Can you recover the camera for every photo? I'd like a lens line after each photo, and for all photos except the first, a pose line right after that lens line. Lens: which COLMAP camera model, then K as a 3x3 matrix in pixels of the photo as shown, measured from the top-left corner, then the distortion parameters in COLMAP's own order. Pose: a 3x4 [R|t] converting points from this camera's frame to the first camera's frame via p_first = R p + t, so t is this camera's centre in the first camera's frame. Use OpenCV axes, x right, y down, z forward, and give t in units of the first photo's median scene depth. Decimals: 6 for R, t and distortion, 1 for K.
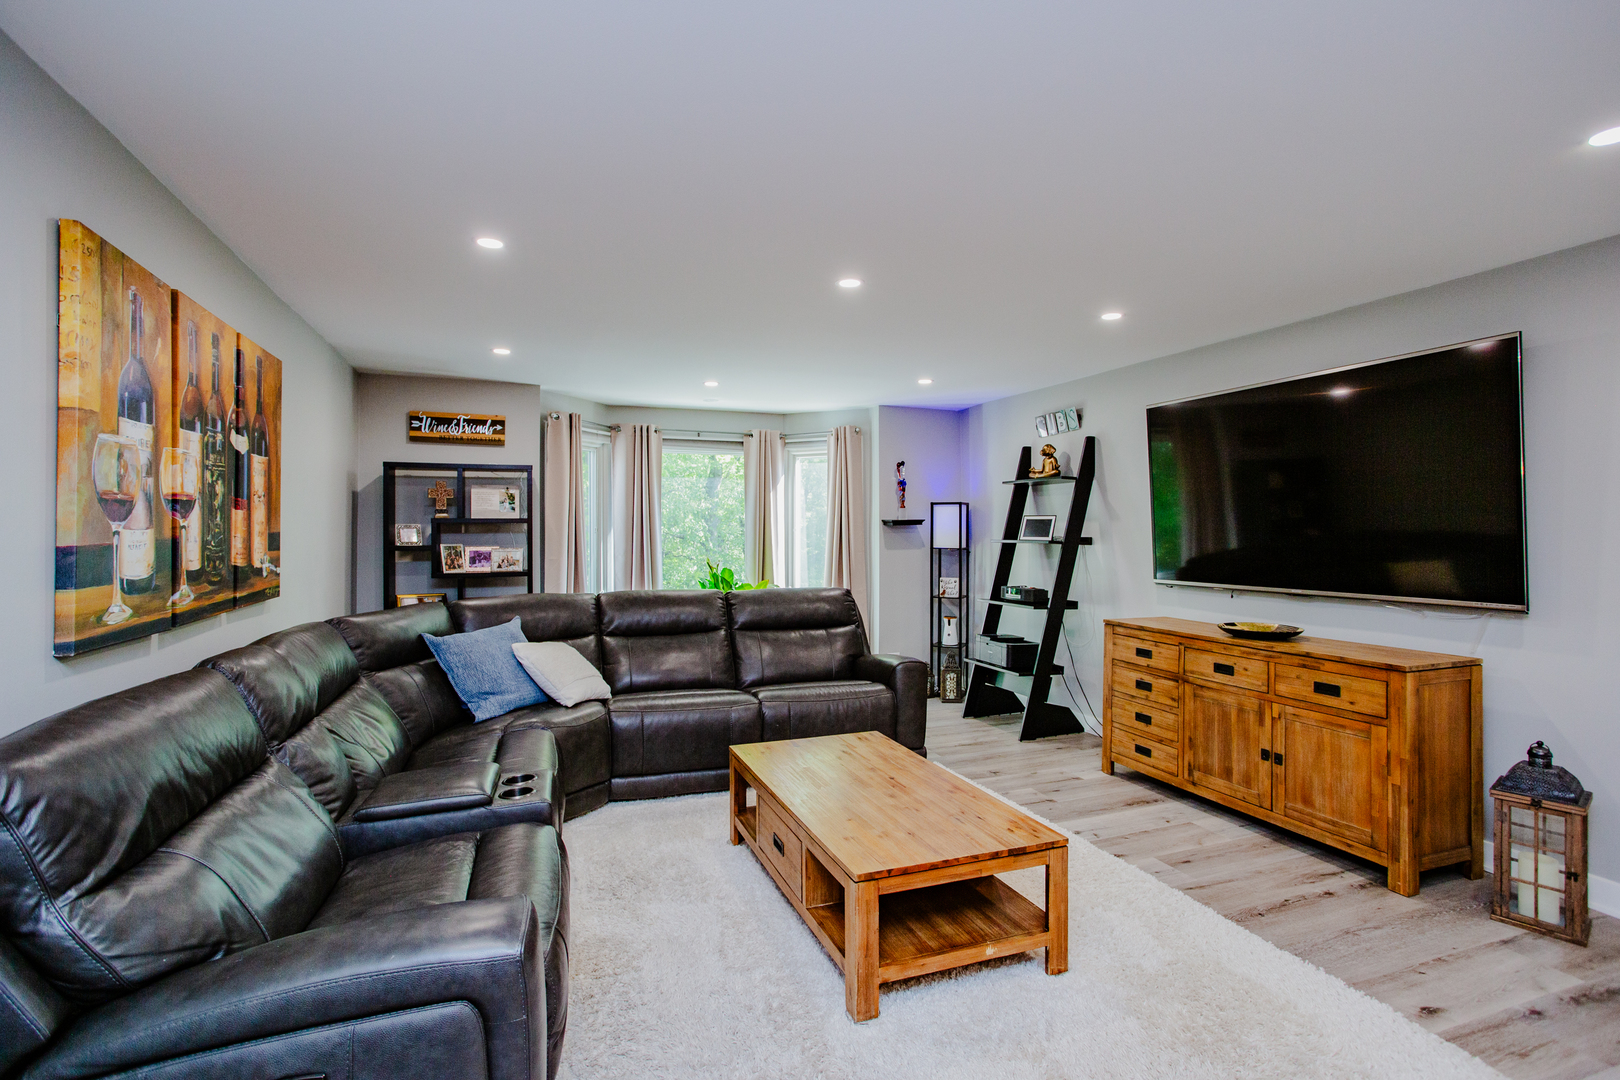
lens RADIAL K [[779.8, 0, 803.9], [0, 779.8, 538.8], [0, 0, 1]] dist [-0.031653, 0.013757]
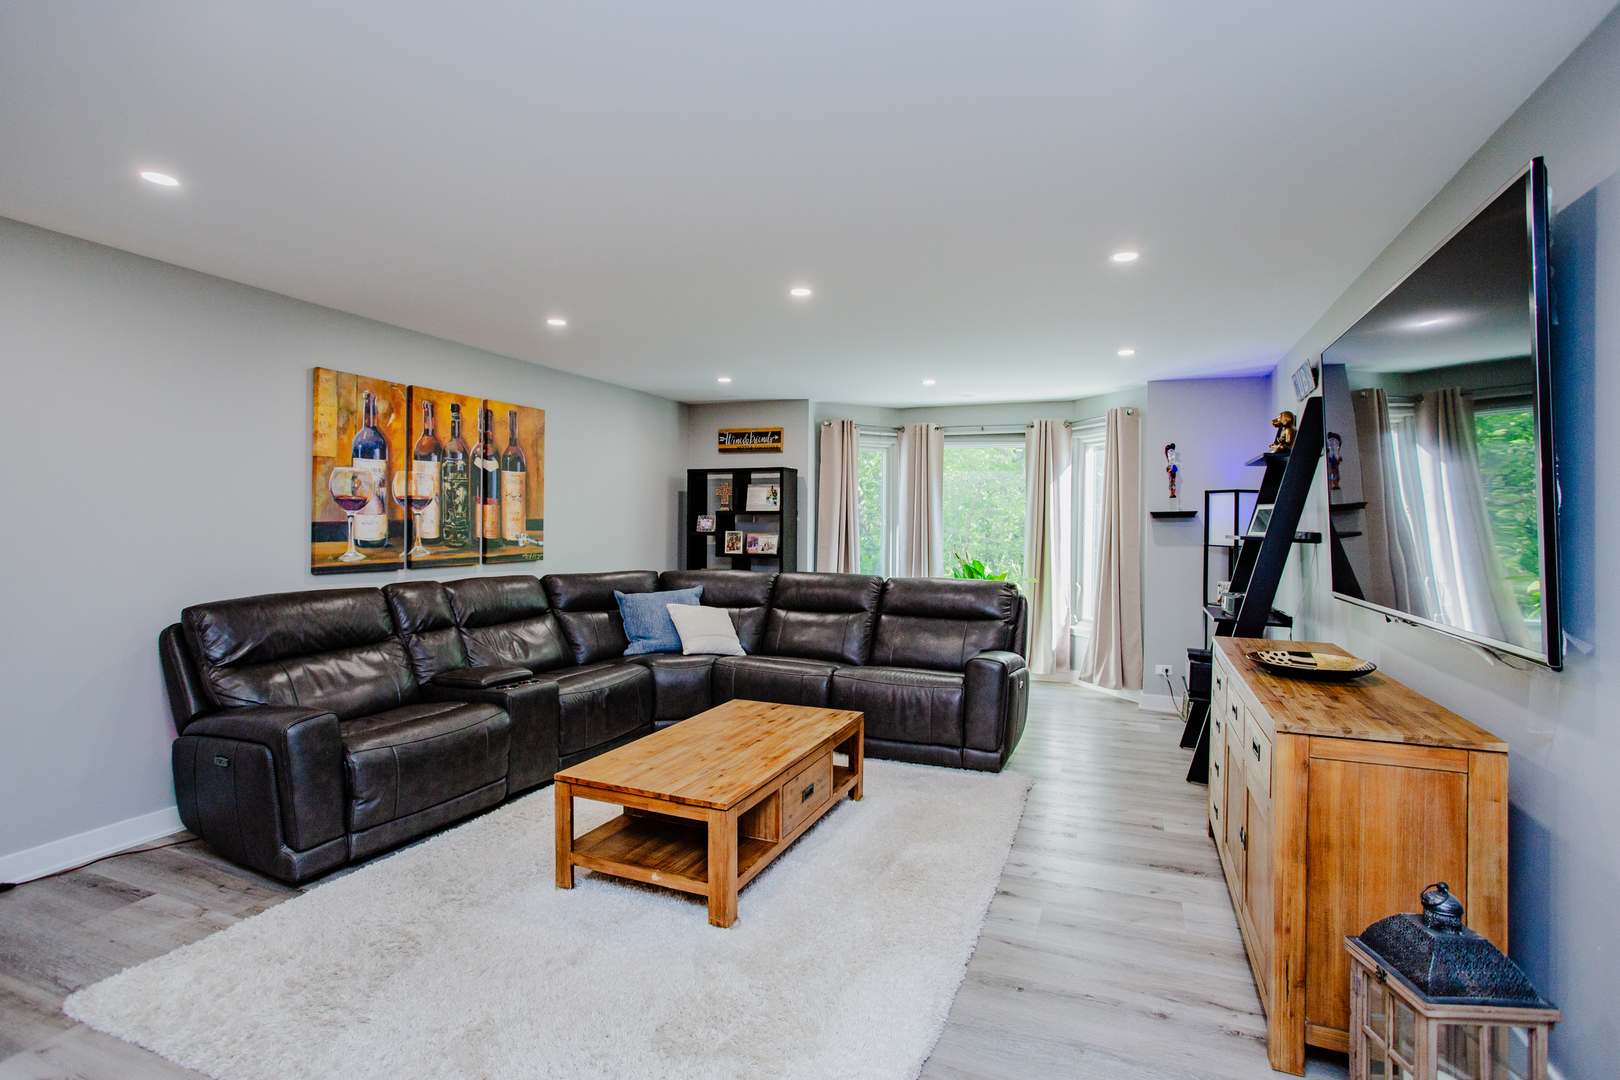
lens RADIAL K [[779.8, 0, 798.5], [0, 779.8, 536.4], [0, 0, 1]] dist [-0.031653, 0.013757]
pose [[0.731002, 0.018336, -0.682129, 0.556334], [-0.017176, 0.999817, 0.008469, 0.003187], [0.682159, 0.005525, 0.731183, 0.136169]]
